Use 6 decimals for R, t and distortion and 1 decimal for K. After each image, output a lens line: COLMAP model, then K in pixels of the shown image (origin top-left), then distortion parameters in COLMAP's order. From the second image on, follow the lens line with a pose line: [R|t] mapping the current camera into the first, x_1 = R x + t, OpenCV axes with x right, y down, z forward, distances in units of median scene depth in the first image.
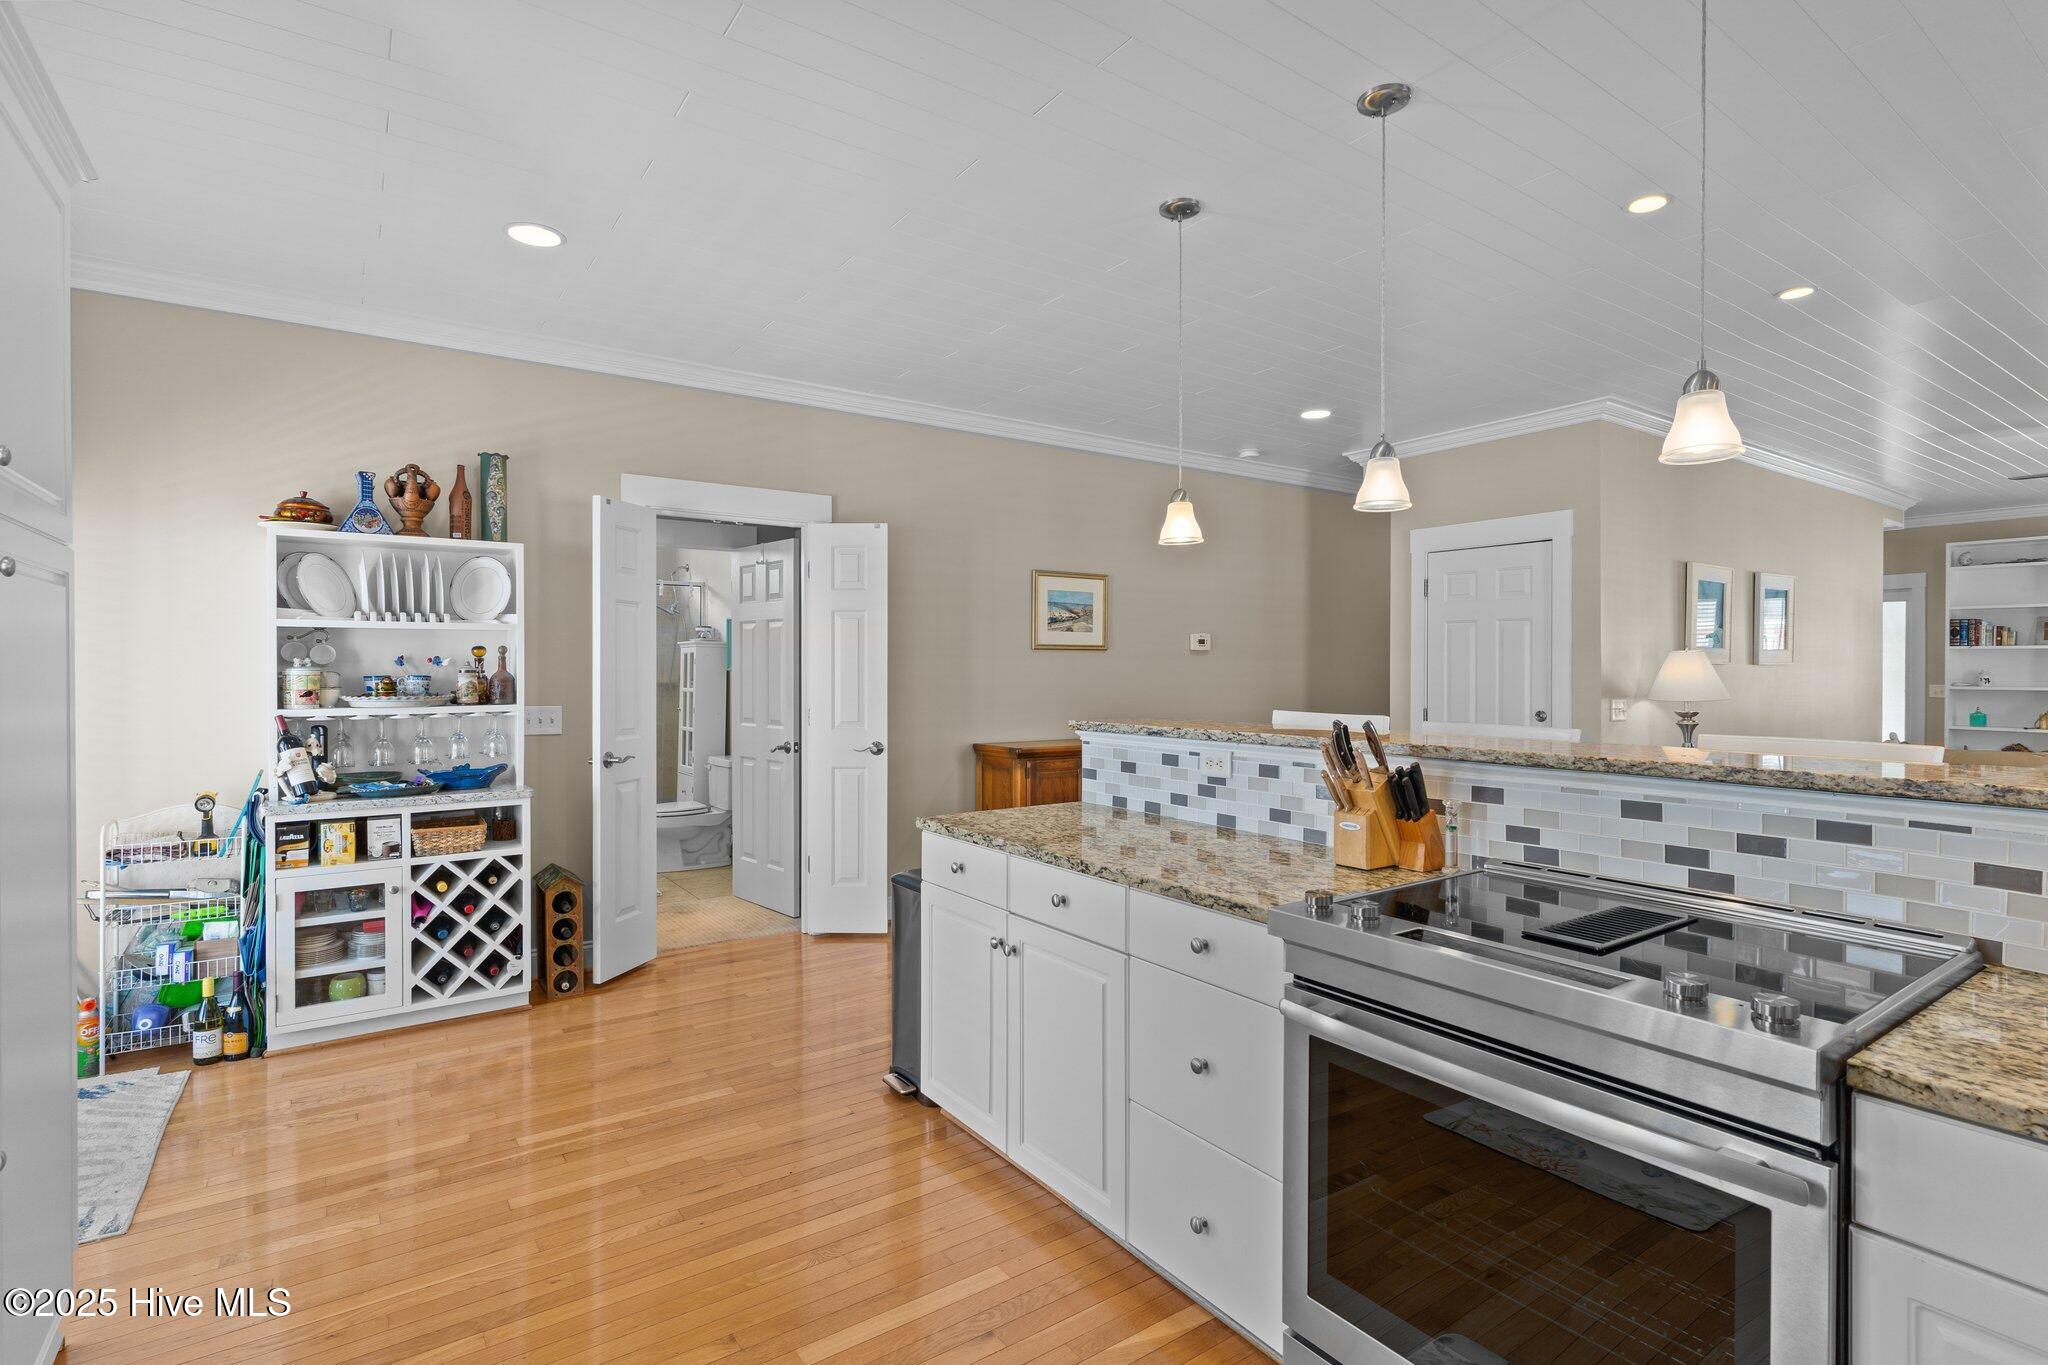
lens RADIAL K [[984.9, 0, 1020.0], [0, 984.9, 674.2], [0, 0, 1]] dist [-0.000210, -0.000140]
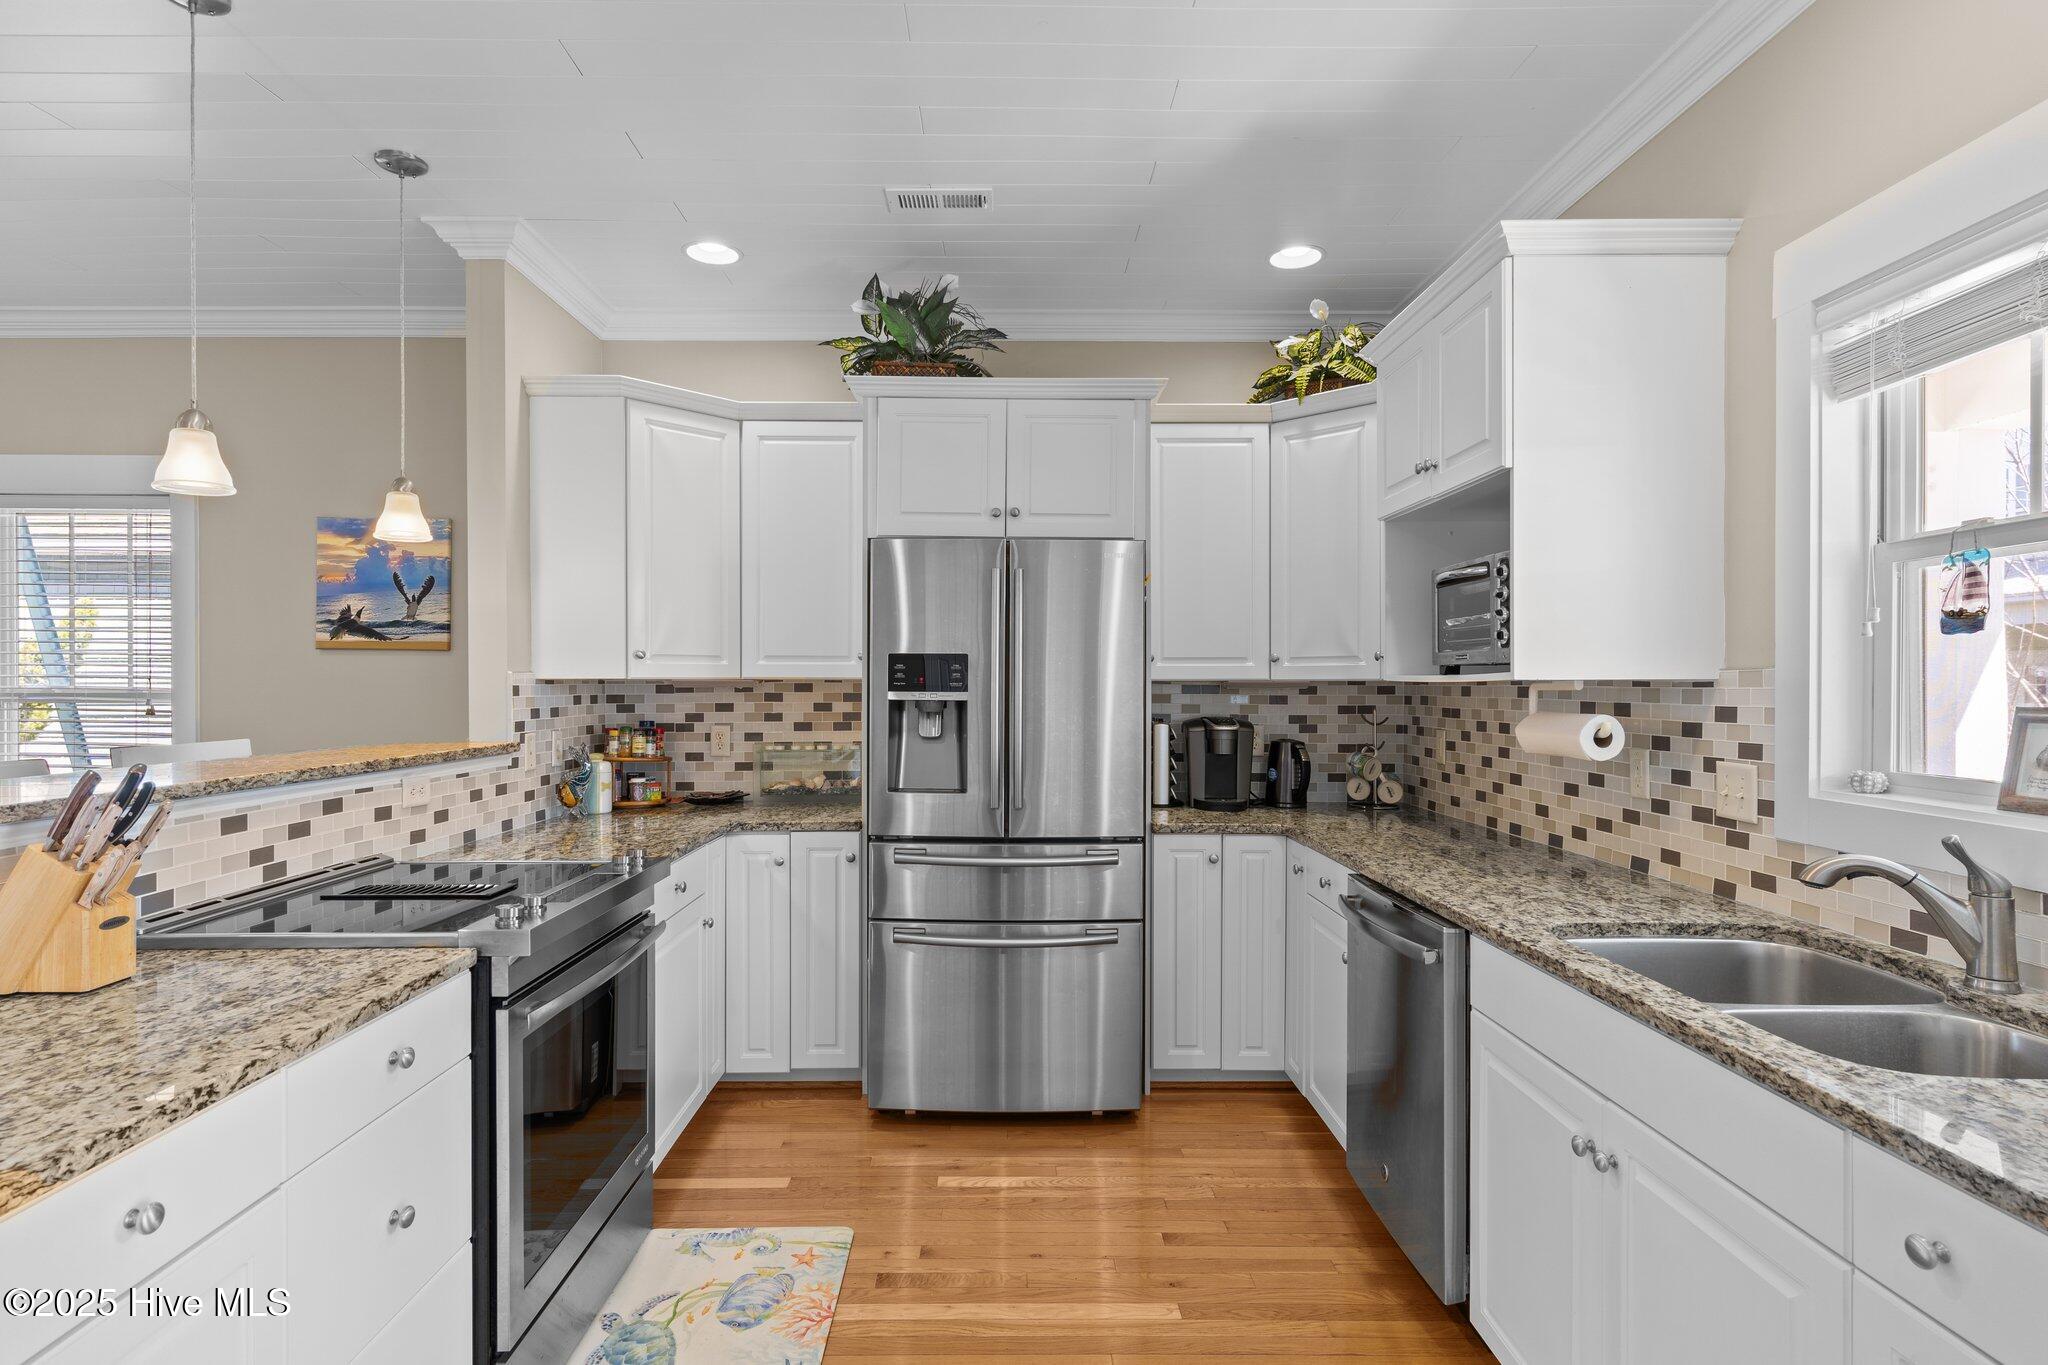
lens RADIAL K [[1041.4, 0, 1019.8], [0, 1041.4, 687.2], [0, 0, 1]] dist [0.004517, -0.001746]
pose [[-0.831650, -0.001805, 0.555297, -0.456310], [0.003694, 0.999955, 0.008784, -0.009766], [-0.555288, 0.009356, -0.831606, 0.973771]]
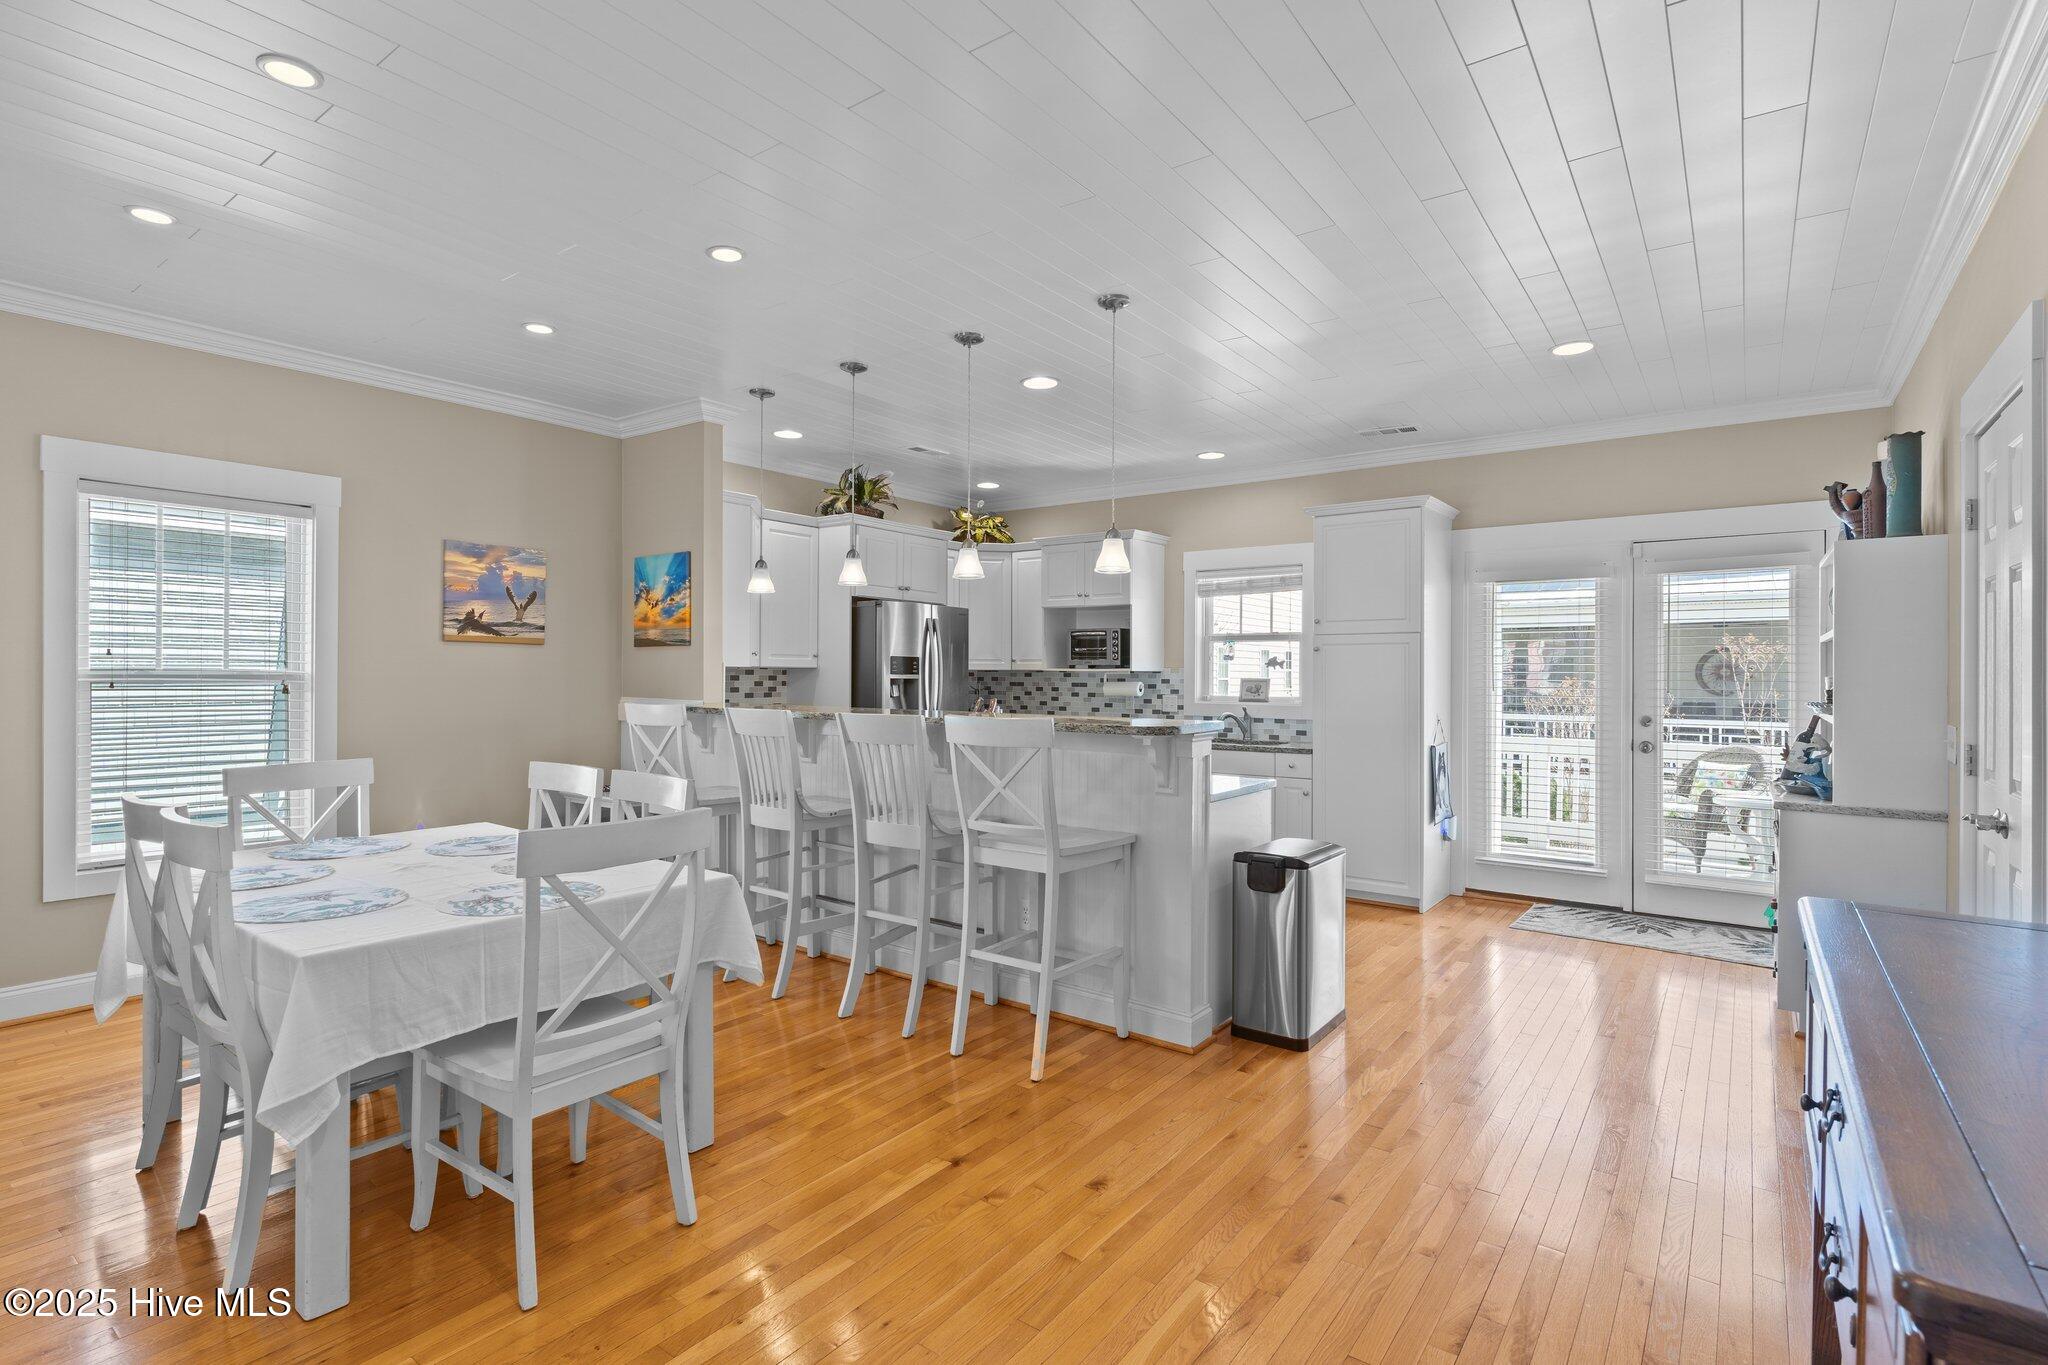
lens RADIAL K [[984.9, 0, 1024.4], [0, 984.9, 675.1], [0, 0, 1]] dist [-0.000210, -0.000140]
pose [[-0.942415, -0.004541, -0.334415, 0.751673], [-0.008142, 0.999923, 0.009368, -0.017363], [0.334346, 0.011552, -0.942380, 2.312297]]
